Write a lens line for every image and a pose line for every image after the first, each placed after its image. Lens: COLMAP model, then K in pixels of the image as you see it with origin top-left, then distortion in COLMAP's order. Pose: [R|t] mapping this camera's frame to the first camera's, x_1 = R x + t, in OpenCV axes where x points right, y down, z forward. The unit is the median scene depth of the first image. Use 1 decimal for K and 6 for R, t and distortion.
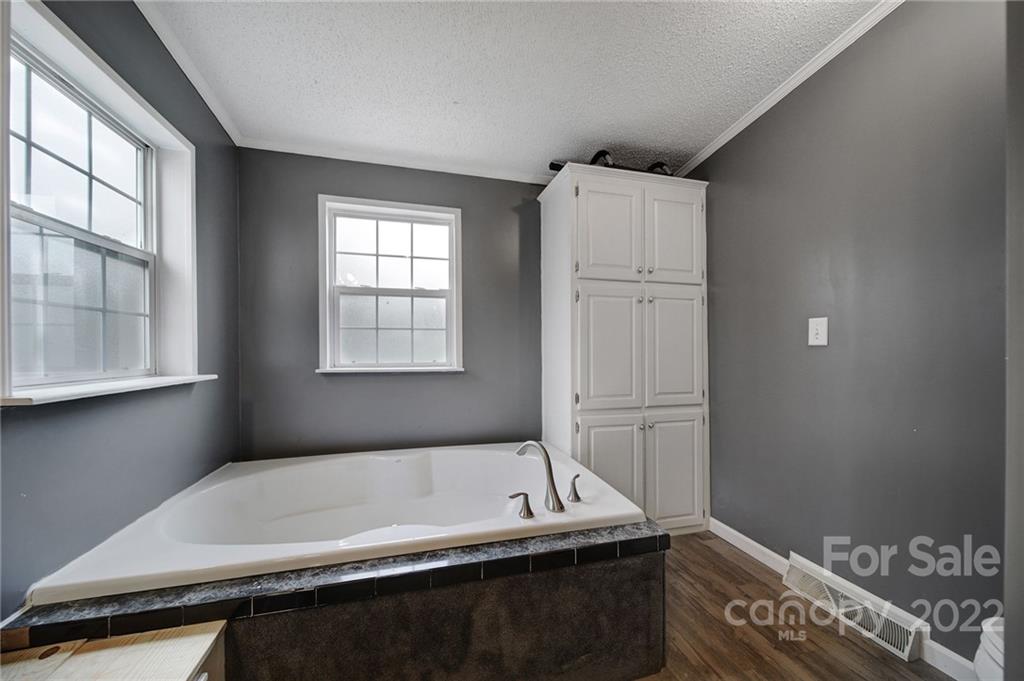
lens RADIAL K [[361.1, 0, 509.2], [0, 361.1, 336.9], [0, 0, 1]] dist [-0.005249, -0.000208]
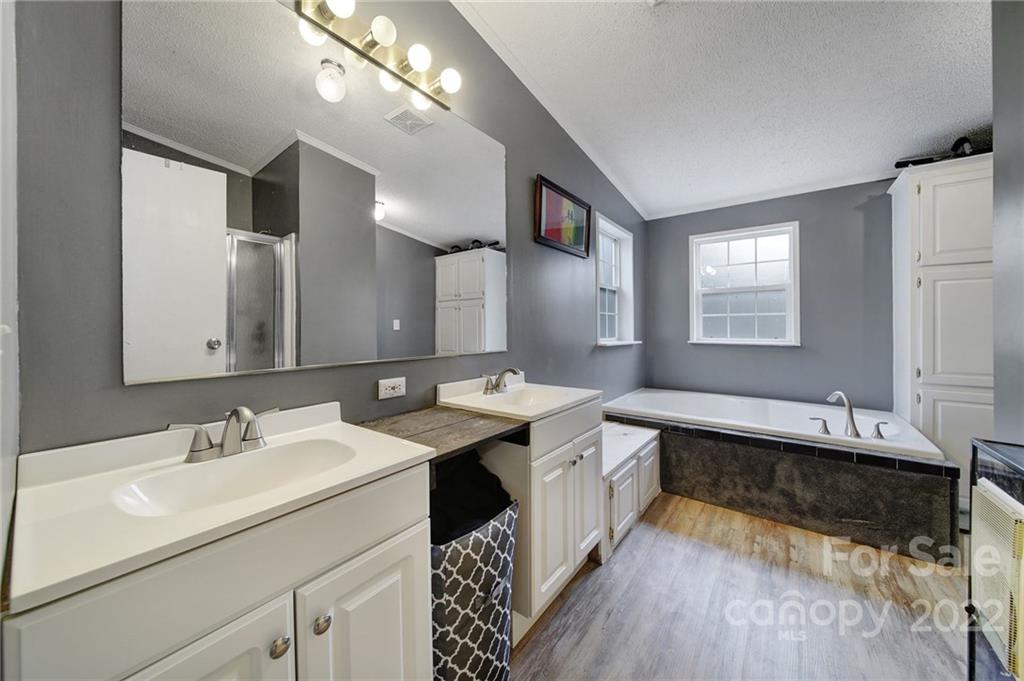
lens RADIAL K [[361.1, 0, 509.2], [0, 361.1, 336.9], [0, 0, 1]] dist [-0.005249, -0.000208]
pose [[0.604350, 0.018924, -0.796494, 0.409881], [0.024011, 0.998831, 0.041950, -0.027052], [0.796357, -0.044477, 0.603189, -0.931106]]
